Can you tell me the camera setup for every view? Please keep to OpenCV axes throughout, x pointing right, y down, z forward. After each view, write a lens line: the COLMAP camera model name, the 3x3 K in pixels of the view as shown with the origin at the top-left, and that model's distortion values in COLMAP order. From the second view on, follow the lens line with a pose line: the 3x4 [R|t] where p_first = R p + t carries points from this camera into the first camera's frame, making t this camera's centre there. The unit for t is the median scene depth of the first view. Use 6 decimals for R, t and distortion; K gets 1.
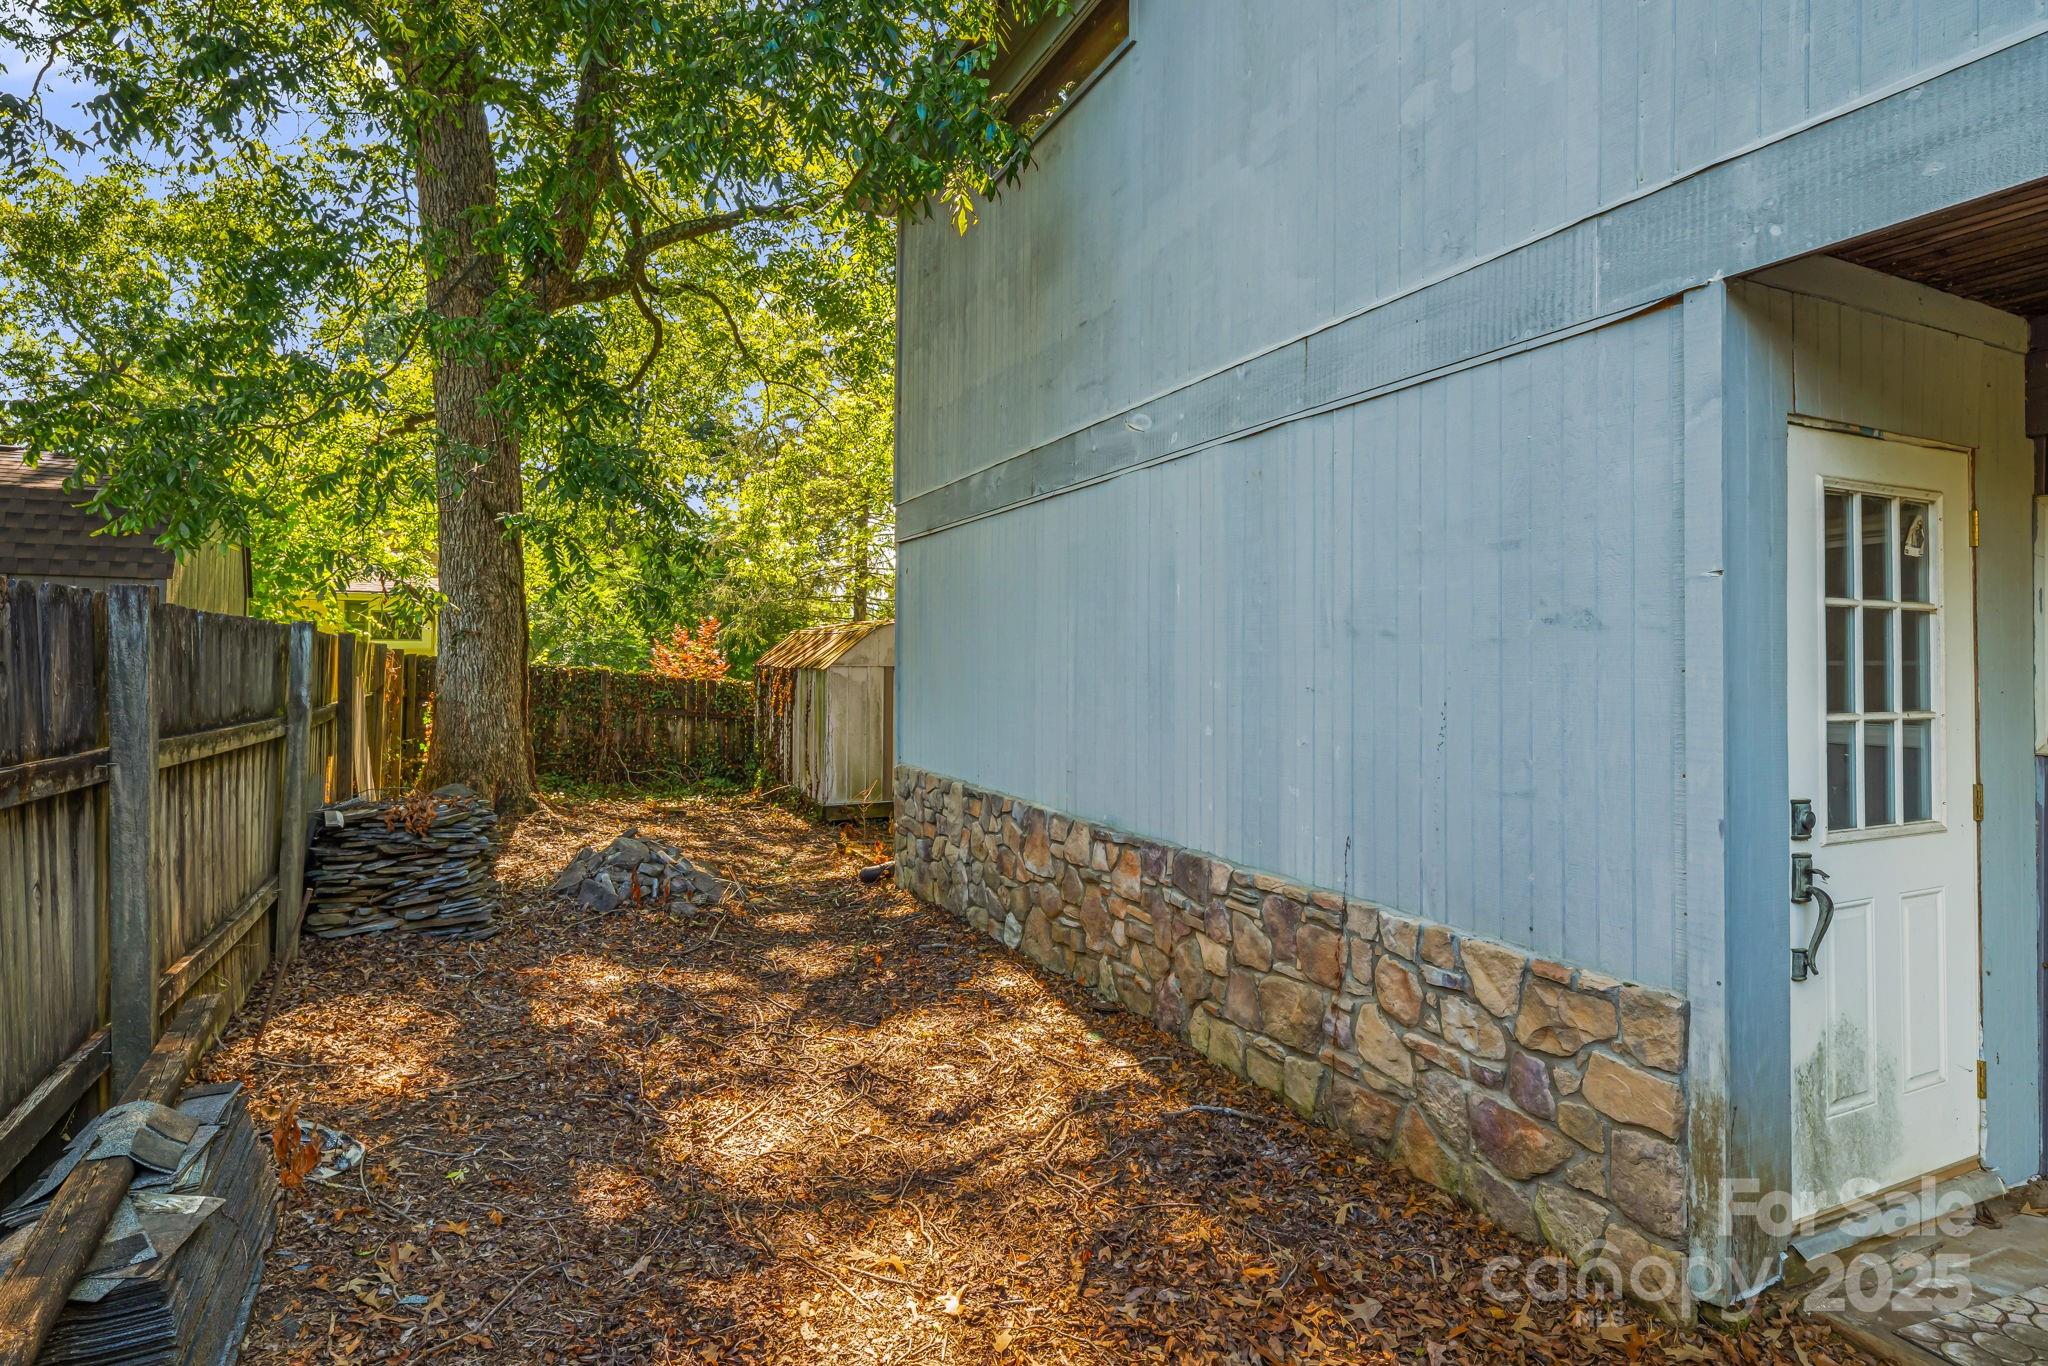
lens RADIAL K [[1004.5, 0, 1019.6], [0, 1004.5, 675.6], [0, 0, 1]] dist [0.001855, 0.000294]
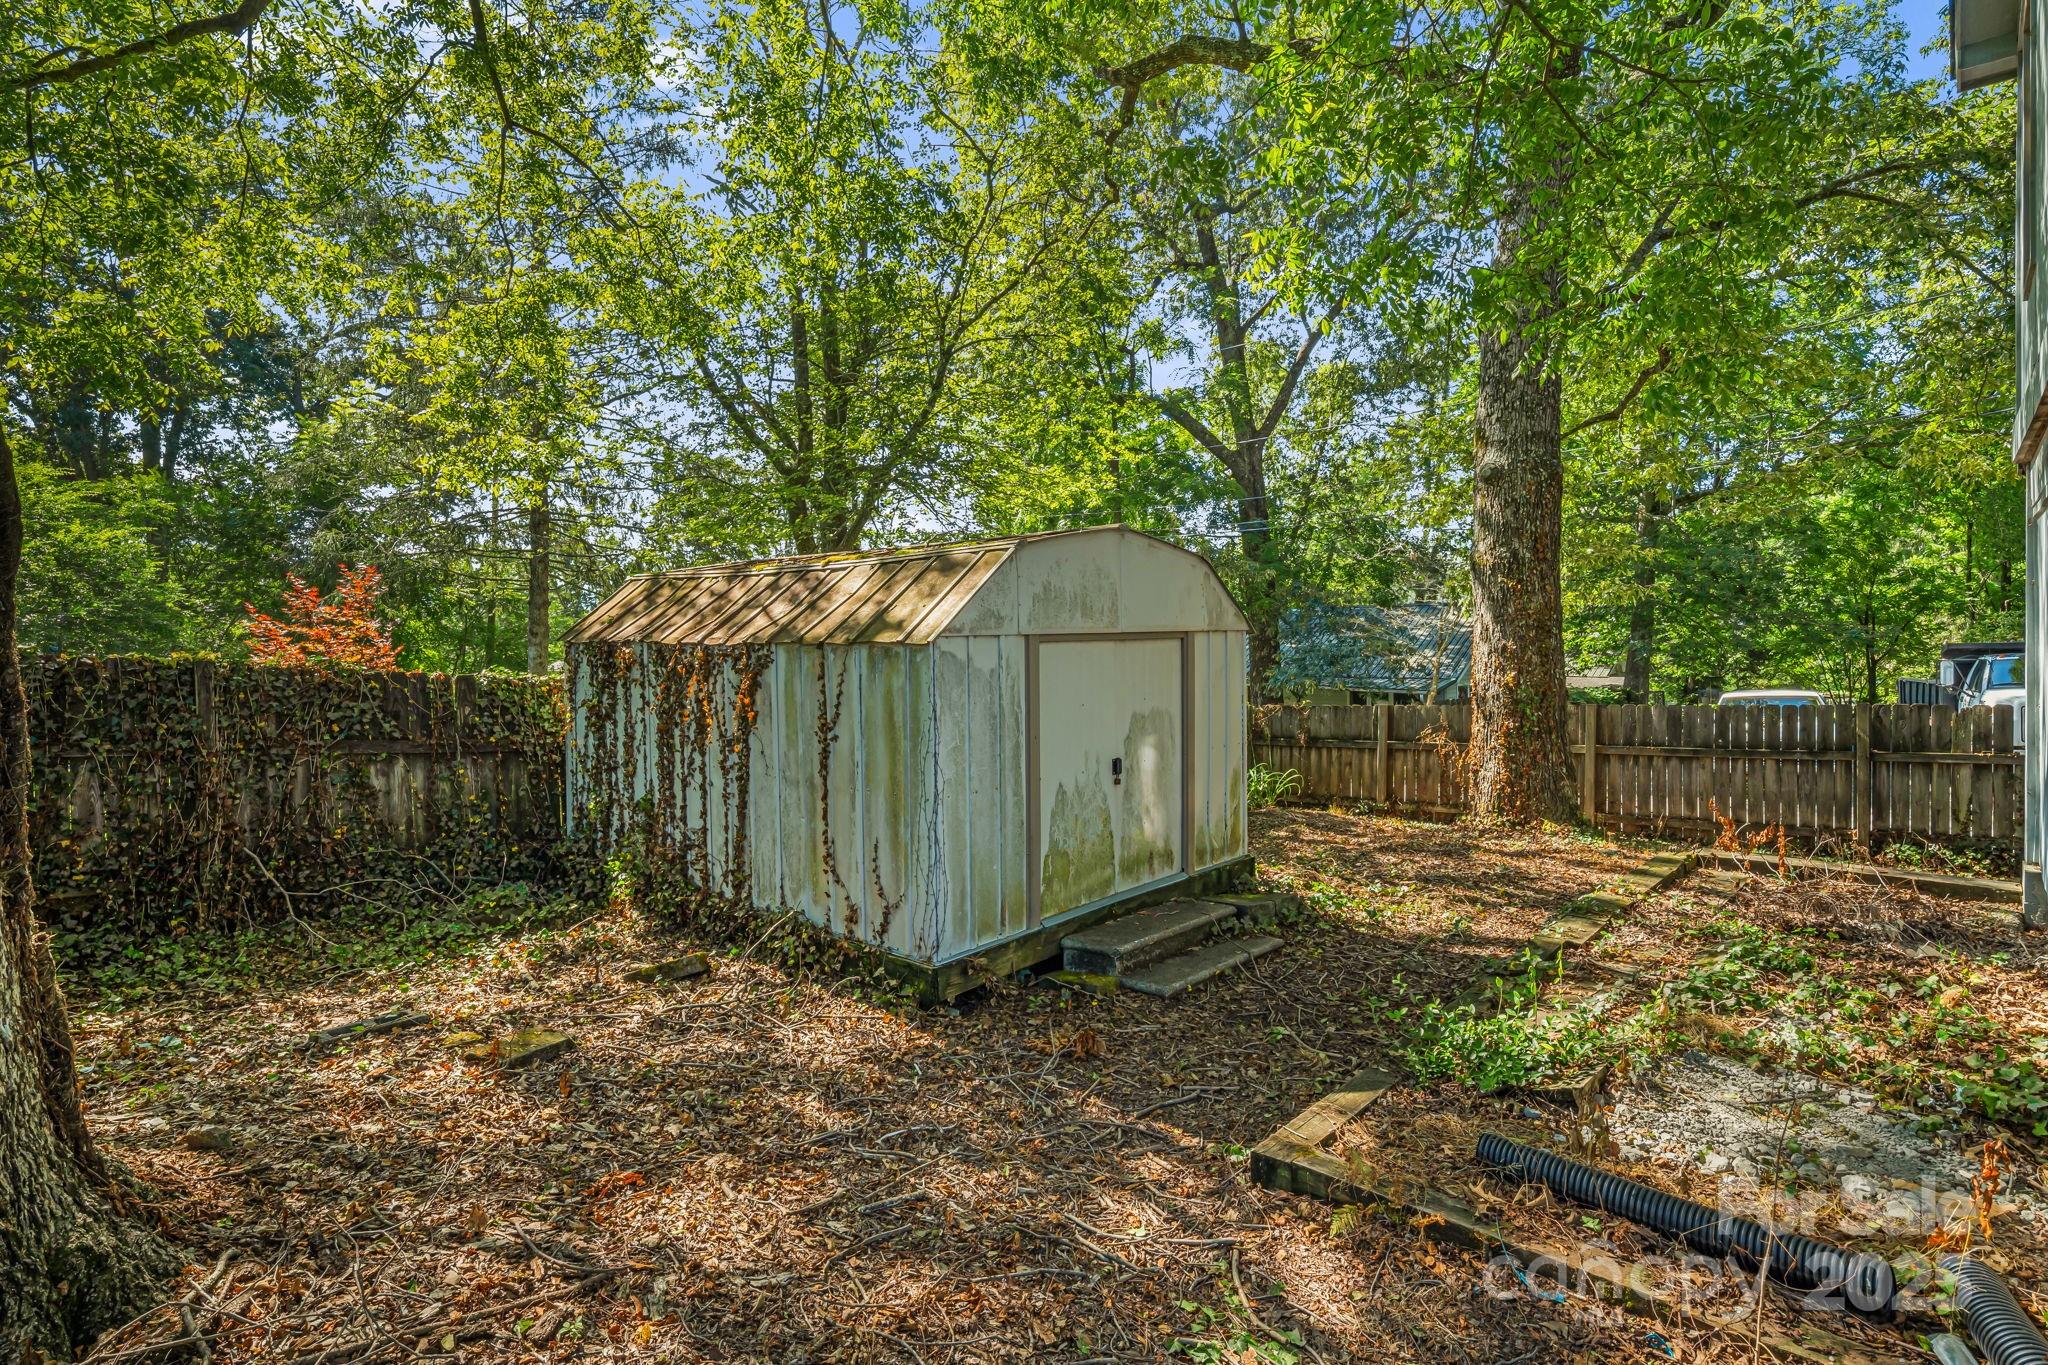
lens RADIAL K [[1004.5, 0, 1029.7], [0, 1004.5, 679.9], [0, 0, 1]] dist [0.001855, 0.000294]
pose [[0.926157, -0.033789, 0.375620, -0.246088], [0.022869, 0.999177, 0.033495, -0.003891], [-0.376443, -0.022432, 0.926168, 0.466203]]
